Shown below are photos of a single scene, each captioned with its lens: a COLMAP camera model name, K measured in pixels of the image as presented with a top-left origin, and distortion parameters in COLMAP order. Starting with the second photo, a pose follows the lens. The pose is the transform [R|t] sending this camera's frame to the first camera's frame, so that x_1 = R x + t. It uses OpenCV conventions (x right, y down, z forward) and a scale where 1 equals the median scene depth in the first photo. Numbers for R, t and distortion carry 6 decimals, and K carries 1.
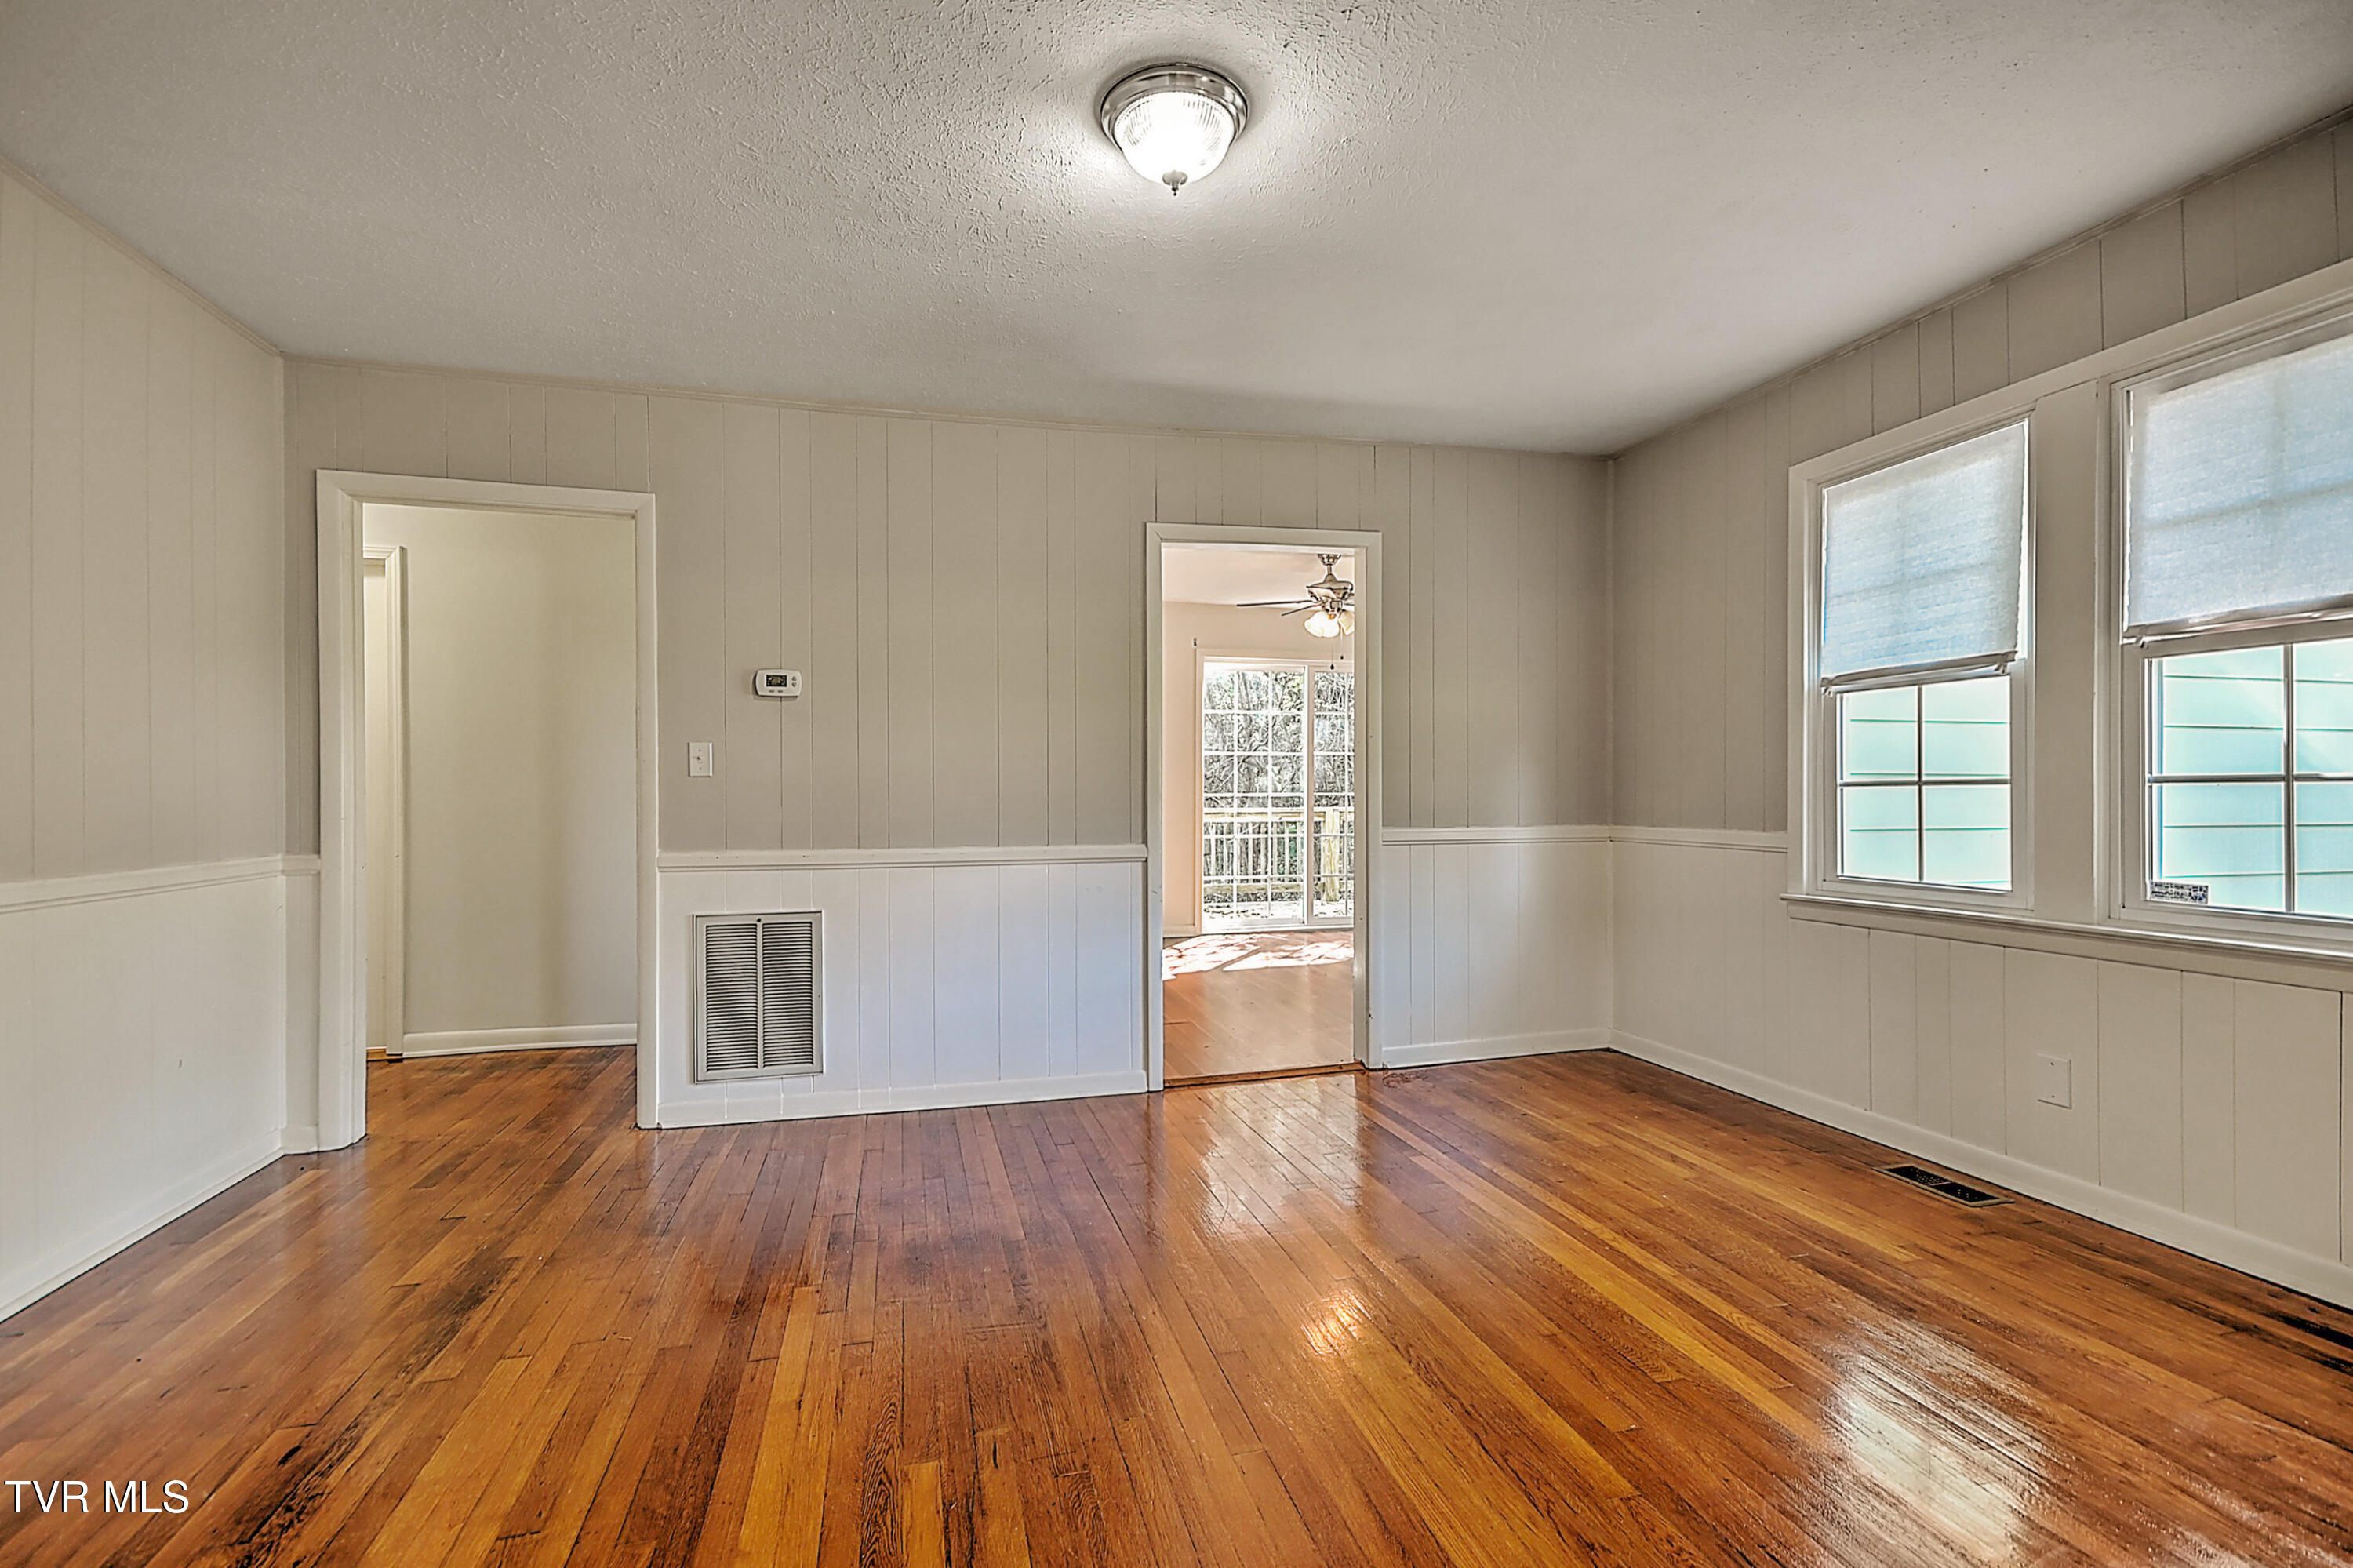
lens RADIAL K [[1082.9, 0, 1188.7], [0, 1082.9, 793.1], [0, 0, 1]] dist [0.000964, -0.000304]
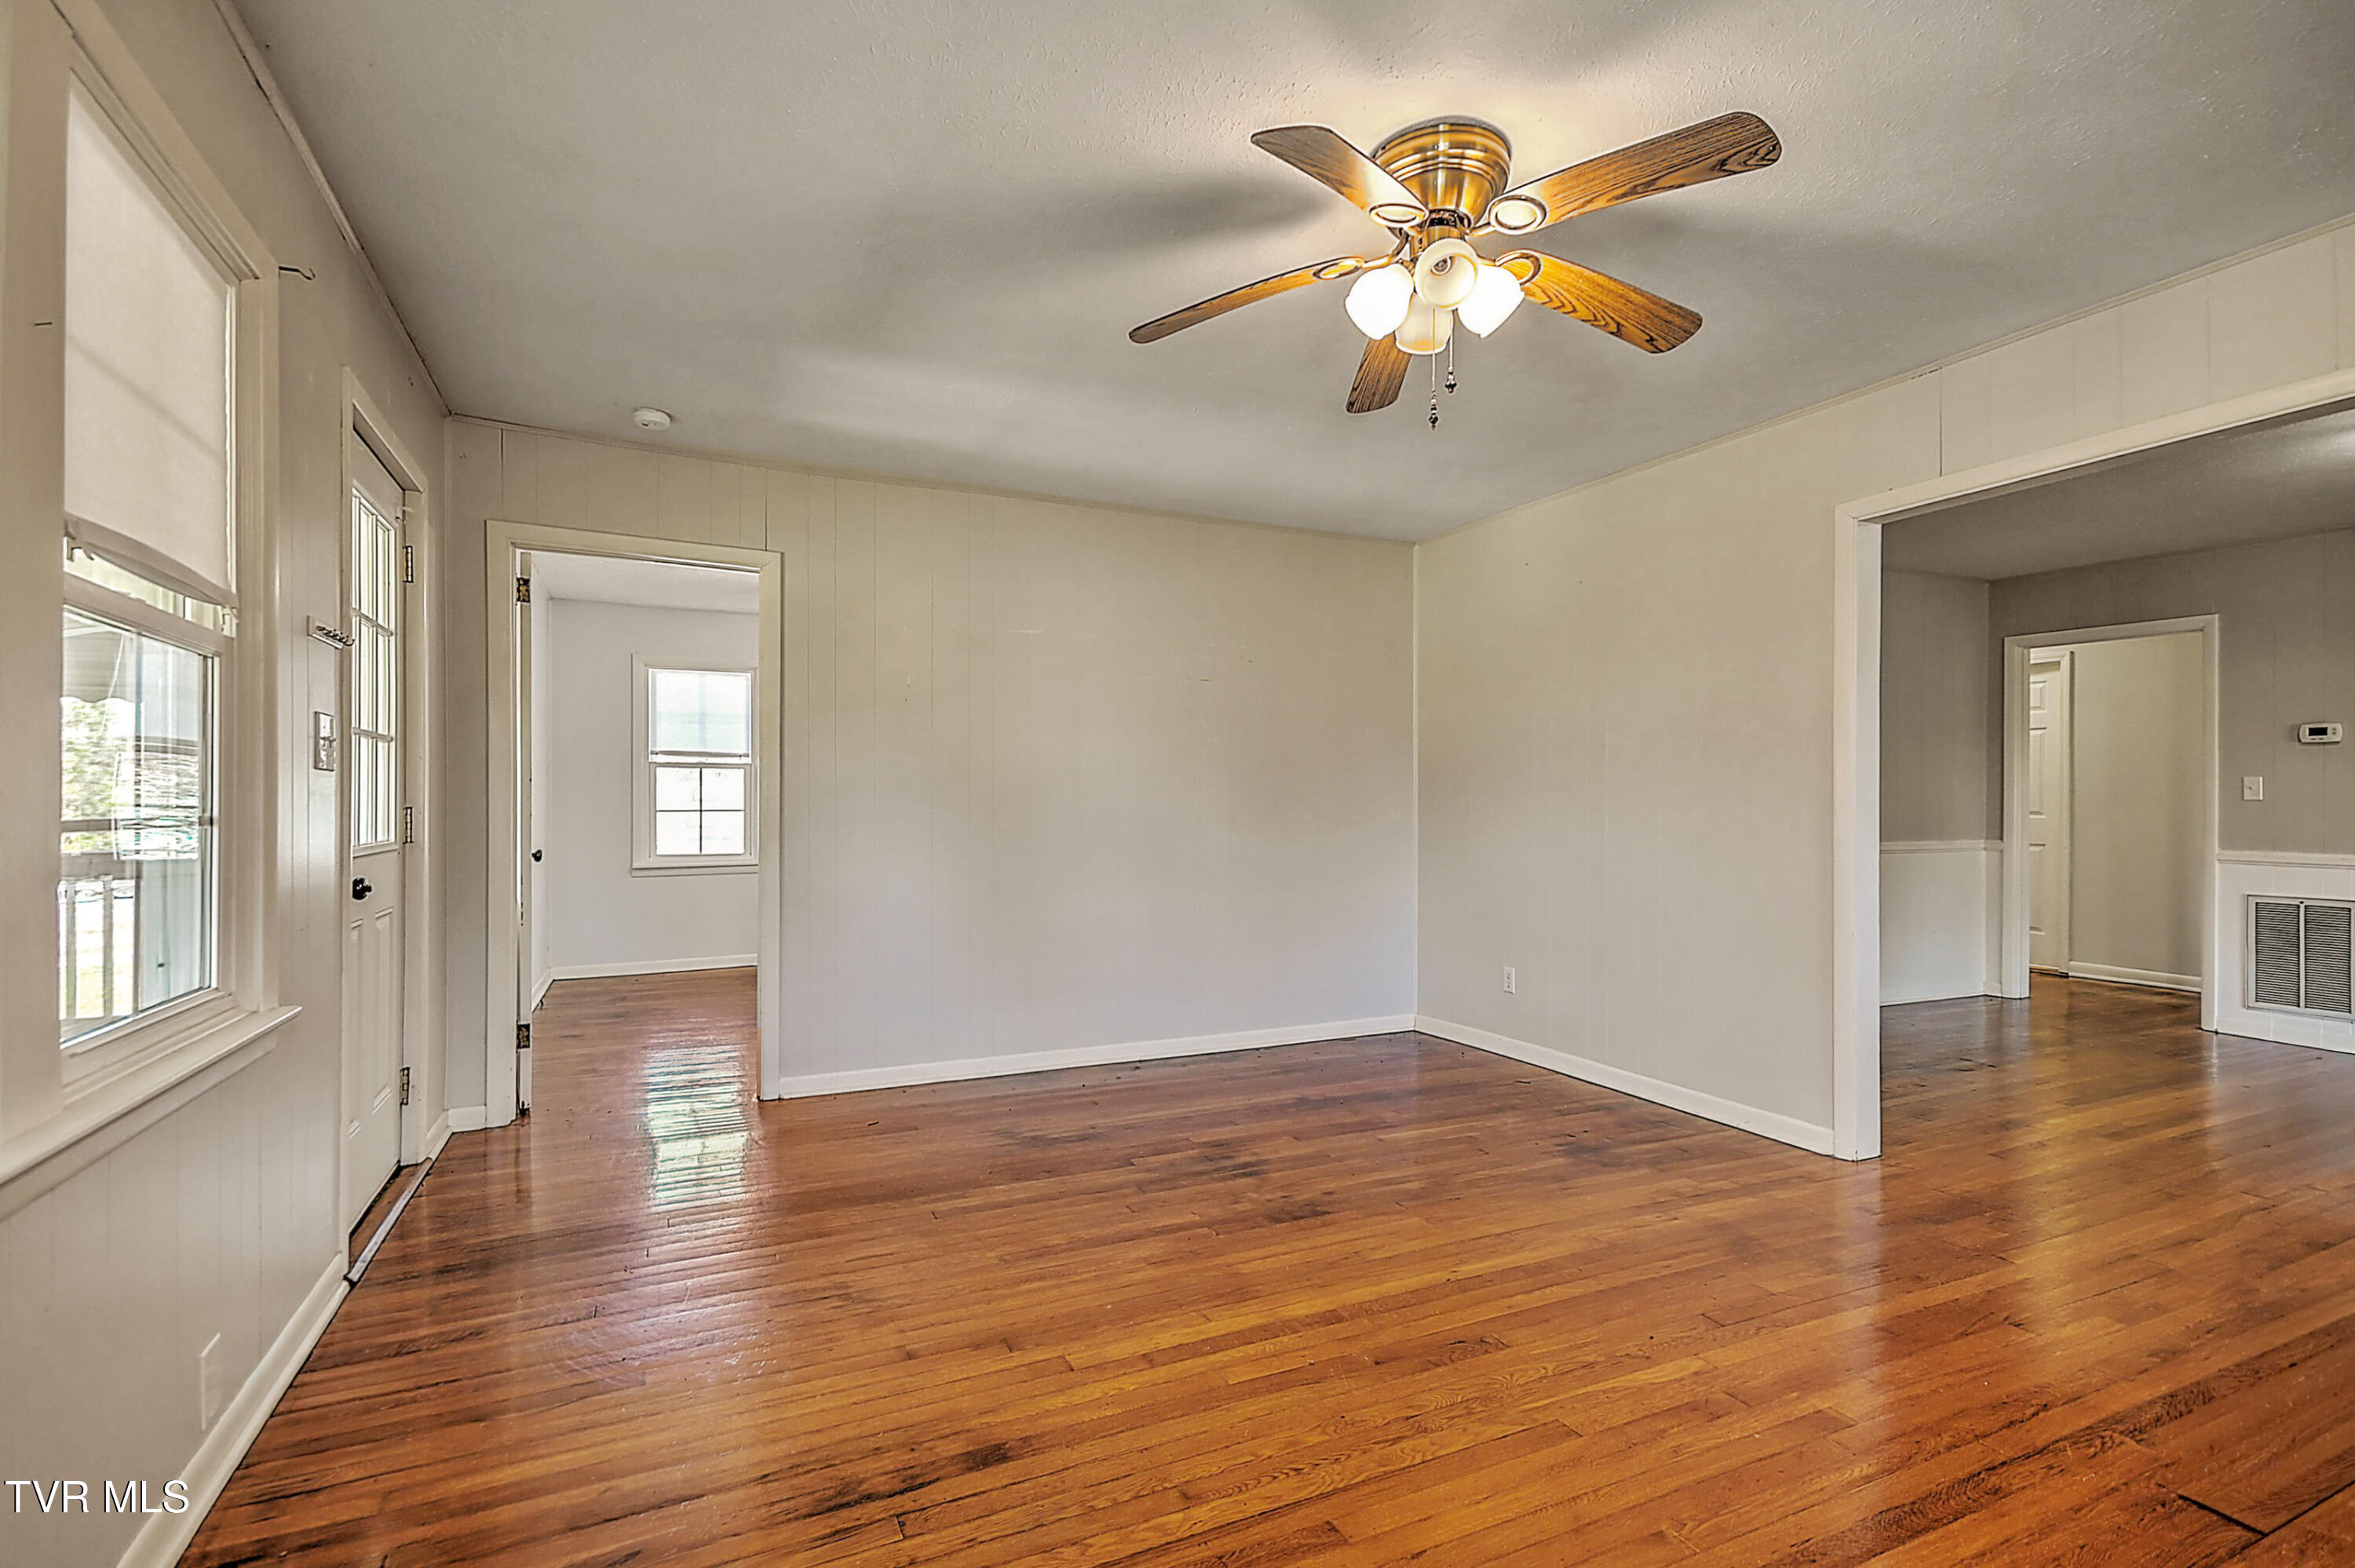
lens RADIAL K [[1083.6, 0, 1185.2], [0, 1083.6, 798.2], [0, 0, 1]] dist [0.000964, -0.000304]
pose [[0.185564, 0.003966, -0.982624, 0.717233], [-0.004865, 0.999983, 0.003118, -0.015459], [0.982620, 0.004202, 0.185581, -0.685722]]
